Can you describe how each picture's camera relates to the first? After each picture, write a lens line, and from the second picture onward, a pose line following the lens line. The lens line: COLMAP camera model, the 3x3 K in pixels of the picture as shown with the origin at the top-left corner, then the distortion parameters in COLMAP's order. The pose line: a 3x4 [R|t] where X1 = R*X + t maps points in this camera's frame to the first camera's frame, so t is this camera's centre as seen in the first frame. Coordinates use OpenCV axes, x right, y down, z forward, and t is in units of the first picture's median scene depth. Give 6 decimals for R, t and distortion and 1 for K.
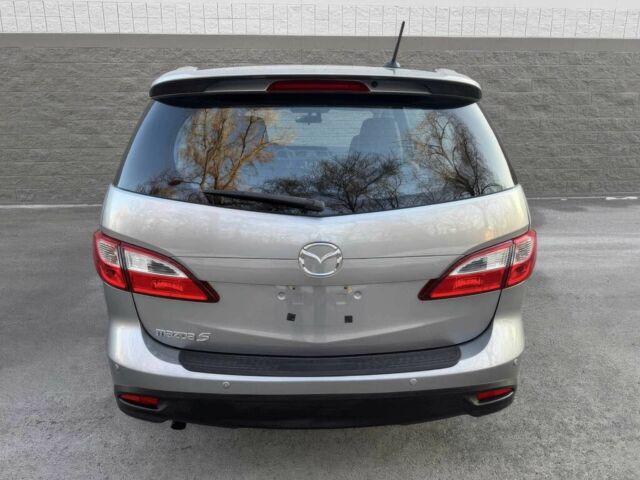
lens RADIAL K [[466.7, 0, 320.0], [0, 466.7, 240.0], [0, 0, 1]] dist [0.010944, -0.005604]
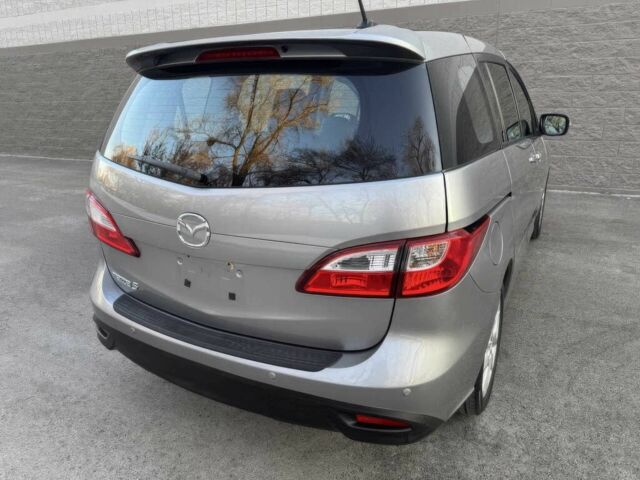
lens RADIAL K [[466.7, 0, 320.0], [0, 466.7, 240.0], [0, 0, 1]] dist [0.010944, -0.005604]
pose [[0.855554, 0.138138, -0.498943, 0.687388], [-0.115816, 0.990389, 0.075606, -0.041891], [0.504592, -0.006899, 0.863330, 0.248629]]
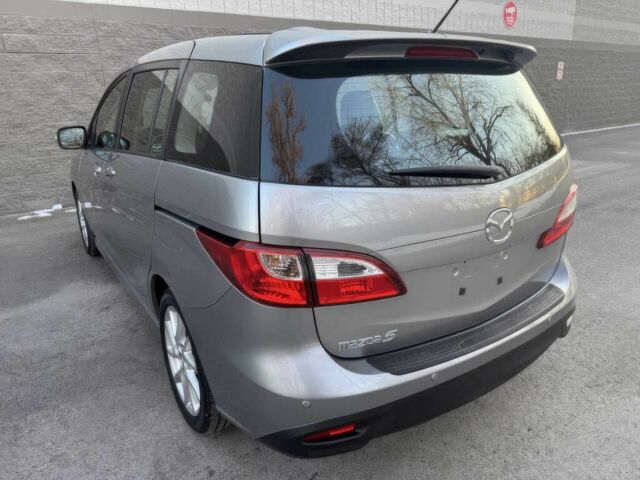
lens RADIAL K [[466.7, 0, 320.0], [0, 466.7, 240.0], [0, 0, 1]] dist [0.010944, -0.005604]
pose [[0.856575, -0.175947, 0.485100, -0.763879], [0.159418, 0.984318, 0.075518, -0.061581], [-0.490781, 0.012647, 0.871191, 0.286172]]
